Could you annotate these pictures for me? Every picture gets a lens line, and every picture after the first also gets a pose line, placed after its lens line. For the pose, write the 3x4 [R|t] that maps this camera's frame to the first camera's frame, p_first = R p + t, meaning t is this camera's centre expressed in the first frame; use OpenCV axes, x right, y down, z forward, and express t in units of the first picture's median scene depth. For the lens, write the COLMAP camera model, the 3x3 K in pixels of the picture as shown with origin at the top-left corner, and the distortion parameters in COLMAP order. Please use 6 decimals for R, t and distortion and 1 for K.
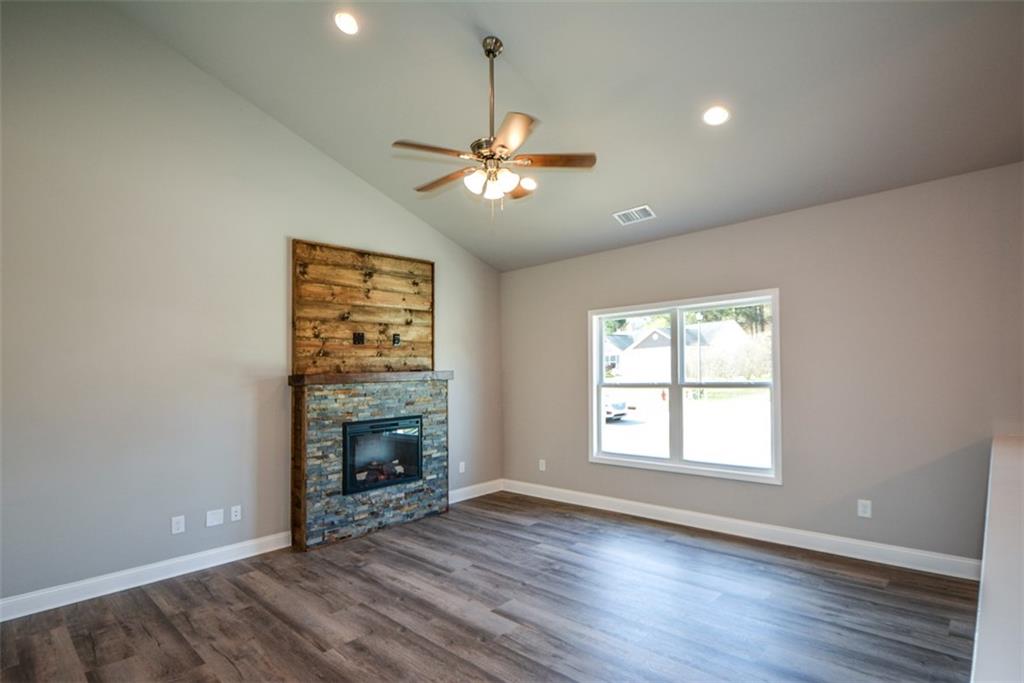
lens RADIAL K [[516.4, 0, 511.8], [0, 516.4, 362.8], [0, 0, 1]] dist [-0.000063, -0.002060]
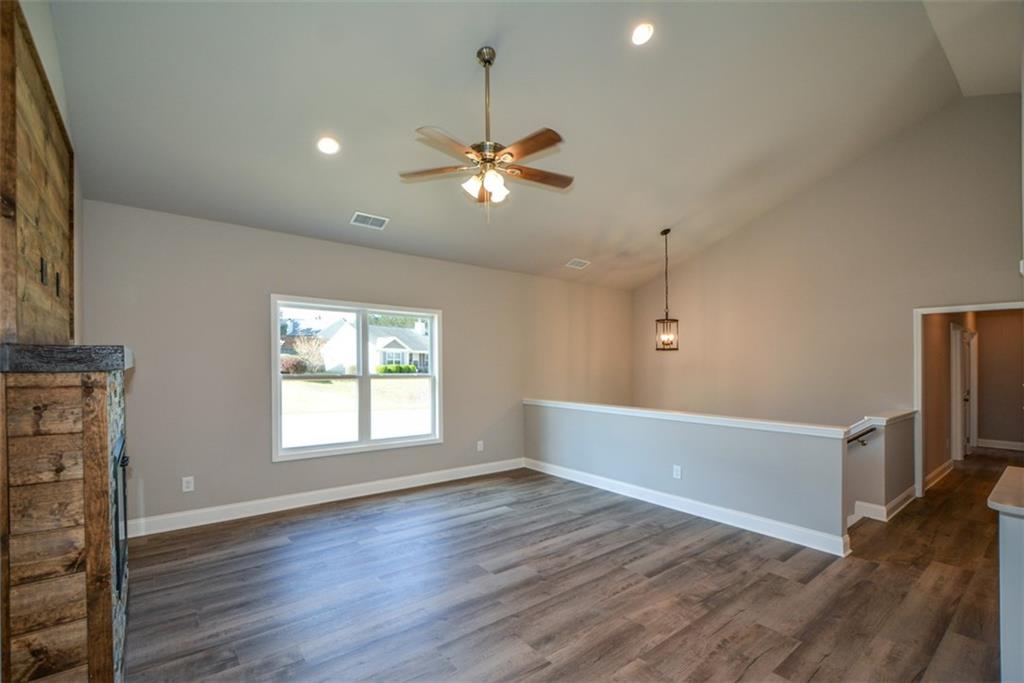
lens RADIAL K [[449.0, 0, 516.0], [0, 449.0, 373.5], [0, 0, 1]] dist [-0.000267, -0.000257]
pose [[0.139618, 0.009902, 0.990156, -0.649672], [-0.024284, 0.999683, -0.006573, 0.036517], [-0.989908, -0.023127, 0.139815, 0.544583]]
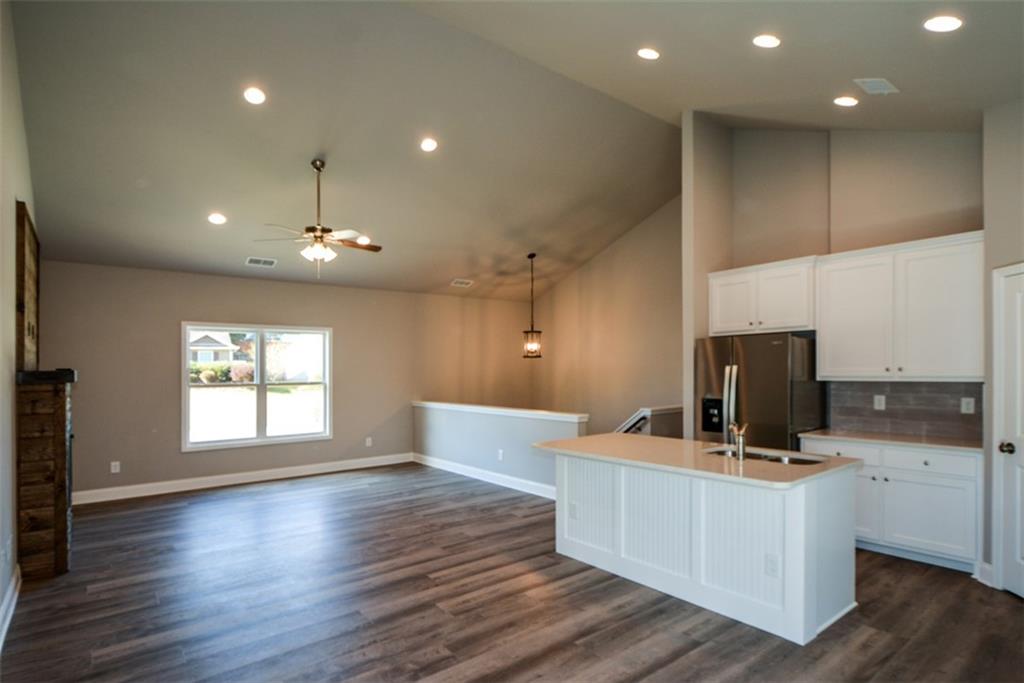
lens RADIAL K [[516.4, 0, 511.8], [0, 516.4, 362.8], [0, 0, 1]] dist [-0.000063, -0.002060]
pose [[0.137037, 0.038218, 0.989828, -1.037598], [-0.006413, 0.999269, -0.037695, 0.033951], [-0.990545, -0.001182, 0.137182, 0.122170]]
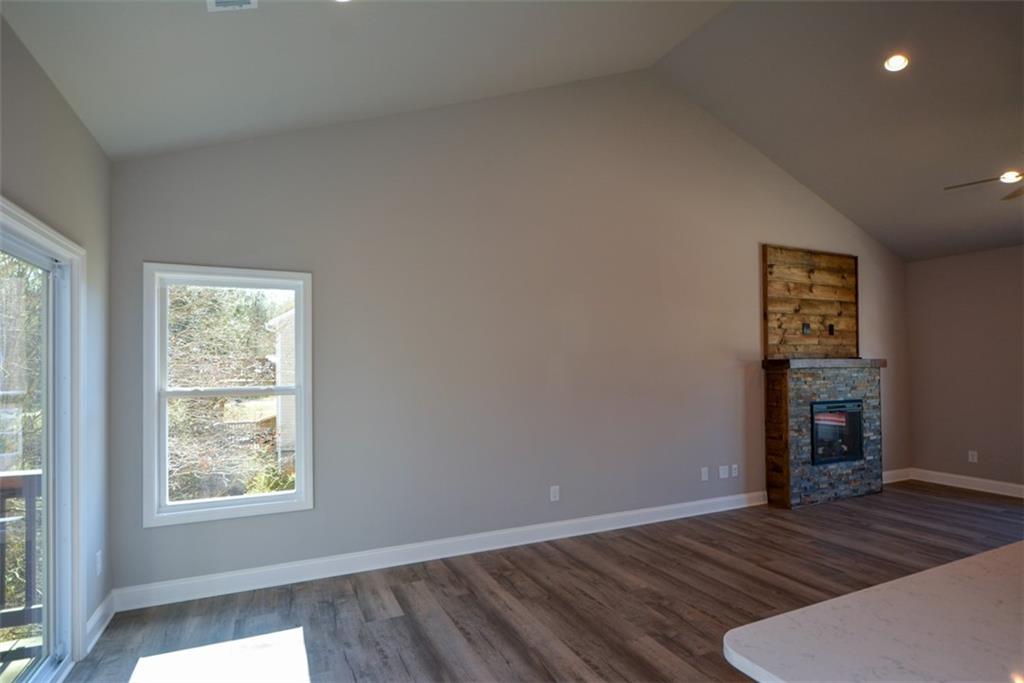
lens RADIAL K [[516.4, 0, 511.8], [0, 516.4, 362.8], [0, 0, 1]] dist [-0.000063, -0.002060]
pose [[0.928064, 0.013818, -0.372165, -0.485768], [-0.009920, 0.999874, 0.012389, 0.020153], [0.372289, -0.007806, 0.928084, -0.288817]]
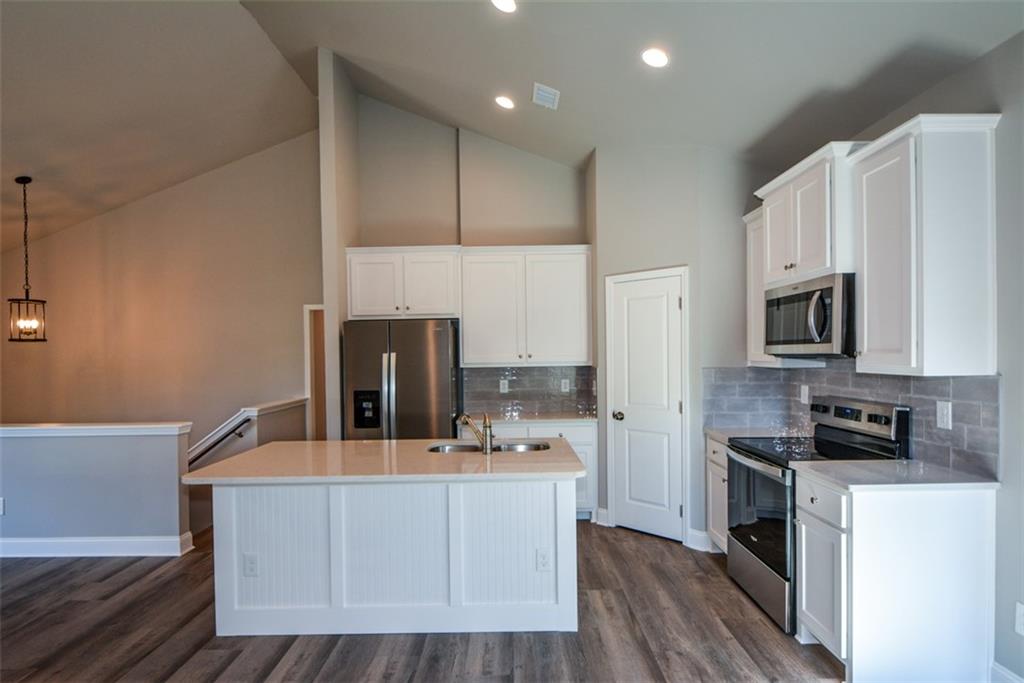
lens RADIAL K [[535.4, 0, 497.8], [0, 535.4, 359.8], [0, 0, 1]] dist [-0.003409, -0.001931]
pose [[-0.676889, 0.030376, 0.735458, -0.814069], [0.022373, 0.999536, -0.020691, 0.035021], [-0.735745, 0.002449, -0.677254, 0.327206]]
